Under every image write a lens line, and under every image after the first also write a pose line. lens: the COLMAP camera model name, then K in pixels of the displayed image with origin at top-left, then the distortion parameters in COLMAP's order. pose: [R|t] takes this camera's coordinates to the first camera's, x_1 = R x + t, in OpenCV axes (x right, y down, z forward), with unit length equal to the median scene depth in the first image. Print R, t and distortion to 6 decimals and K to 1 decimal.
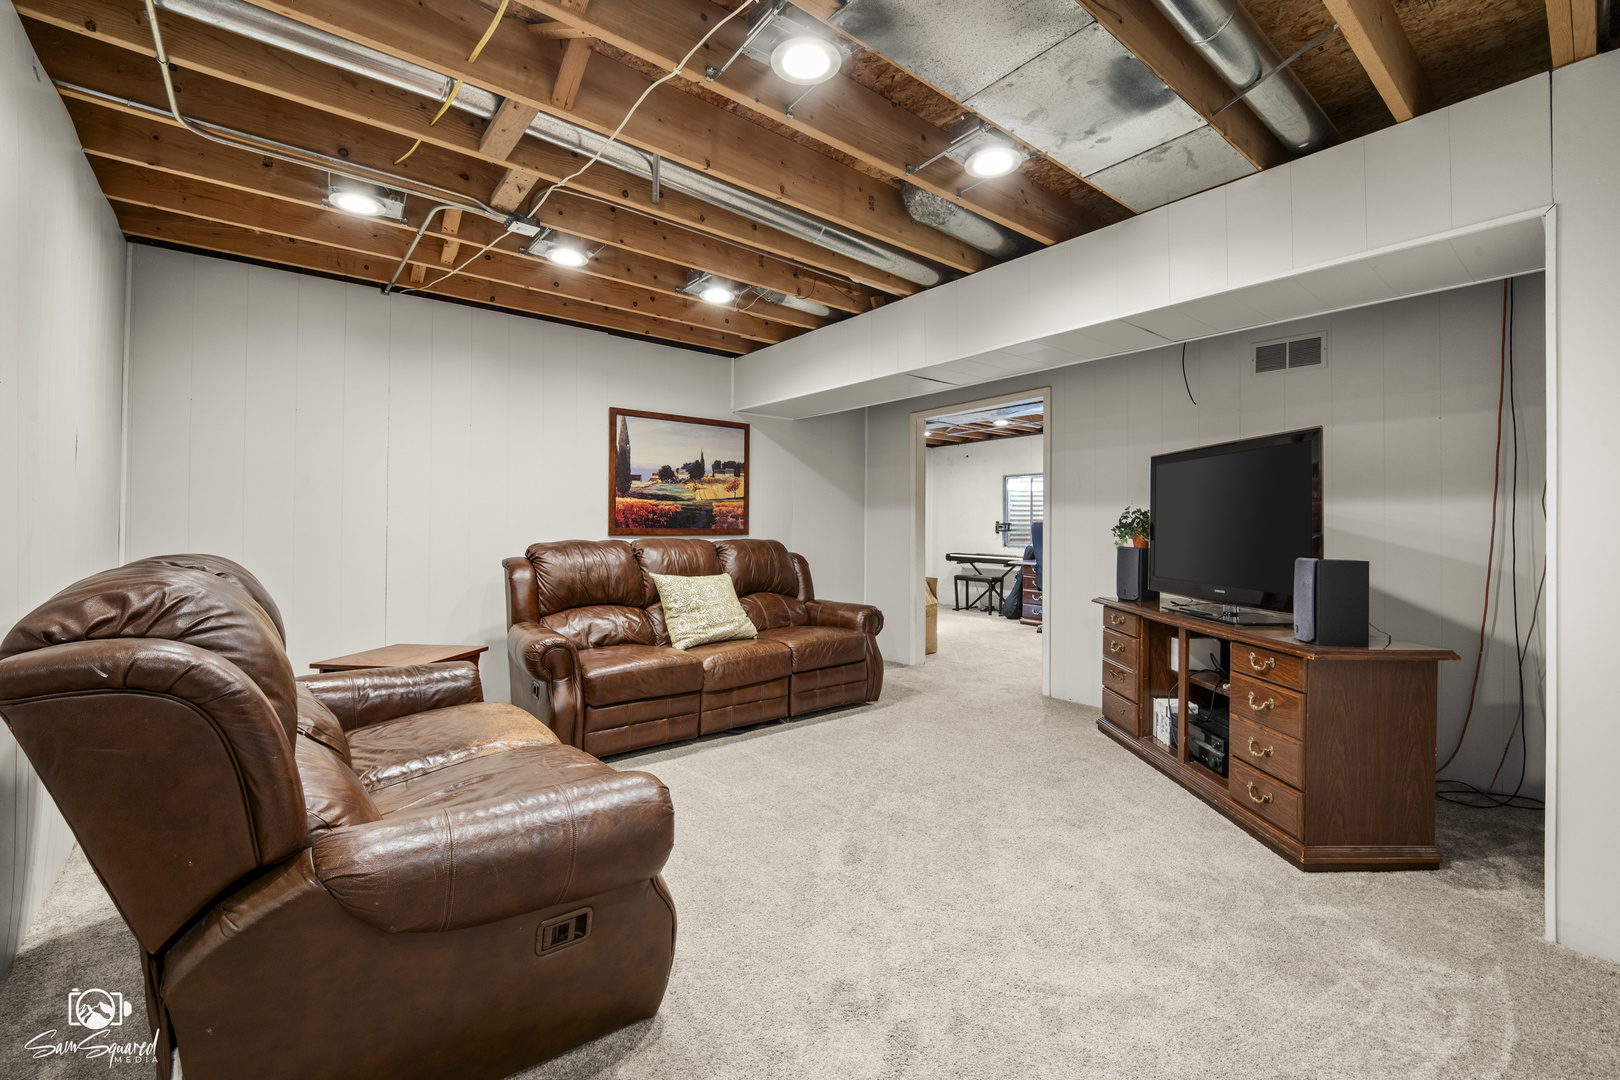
lens RADIAL K [[683.8, 0, 810.0], [0, 683.8, 540.0], [0, 0, 1]] dist [-0.018154, -0.000595]
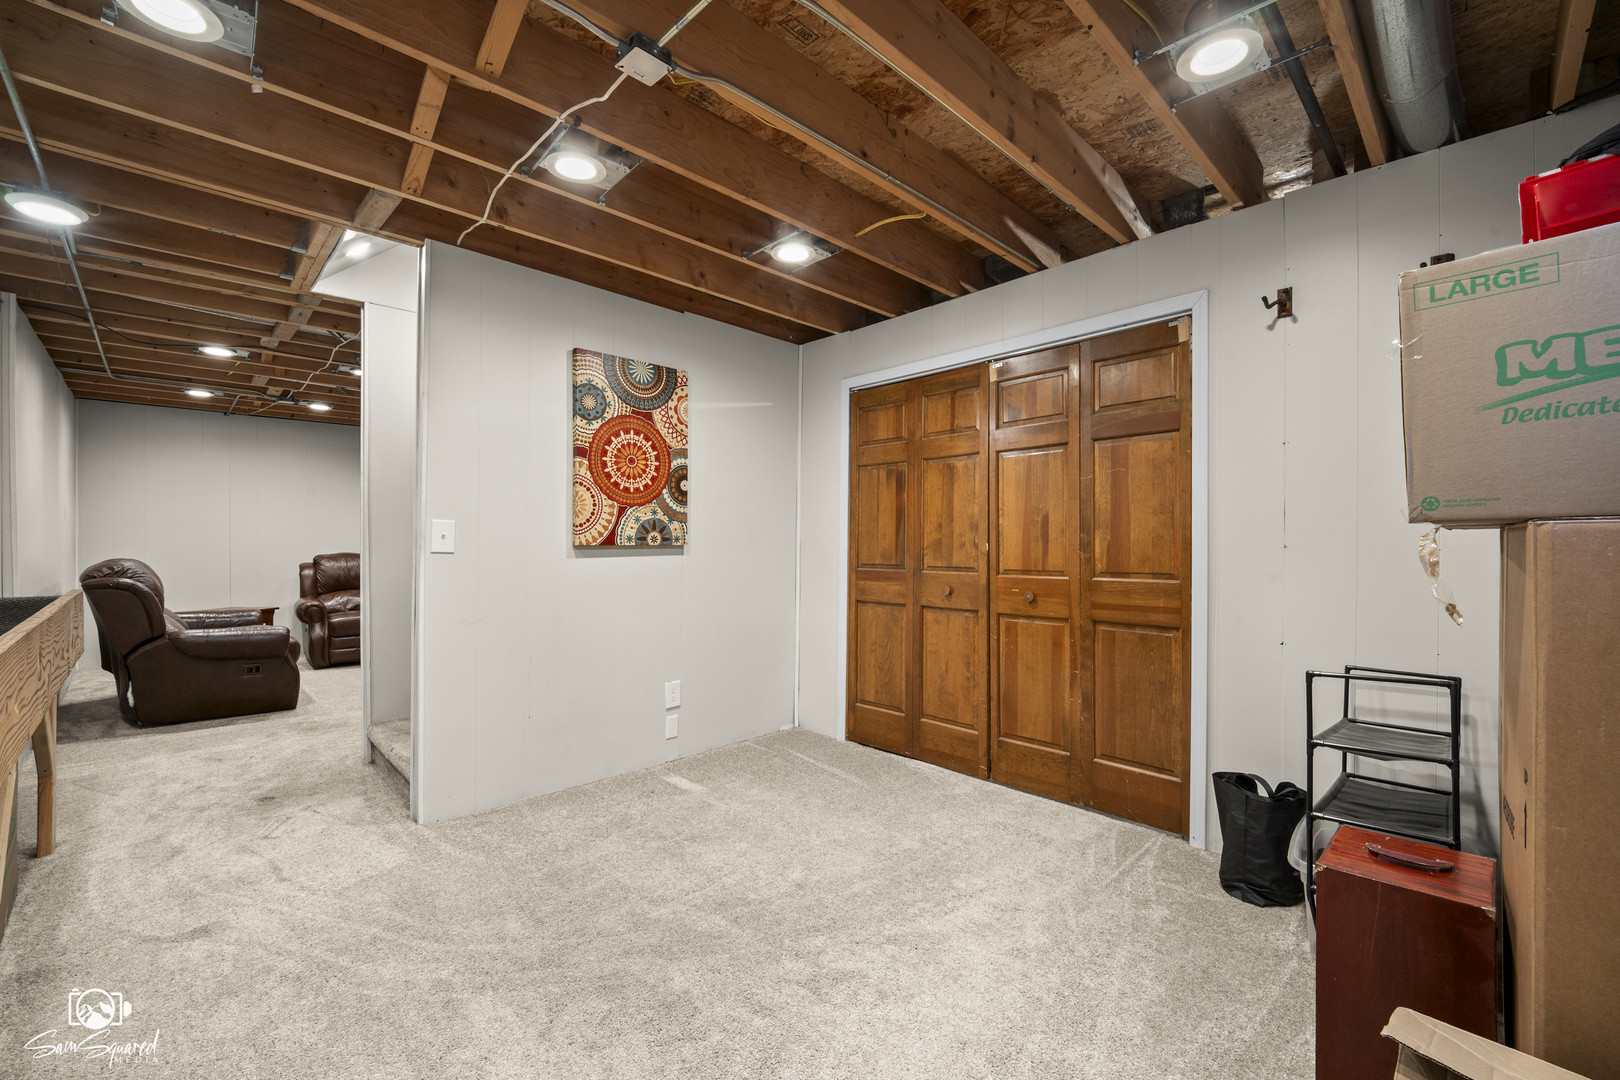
lens RADIAL K [[672.0, 0, 810.2], [0, 672.0, 545.1], [0, 0, 1]] dist [-0.011275, -0.000322]
pose [[0.993913, -0.010702, 0.109646, 0.832050], [0.011415, 0.999918, -0.005876, 0.006803], [-0.109574, 0.007092, 0.993953, -1.055954]]
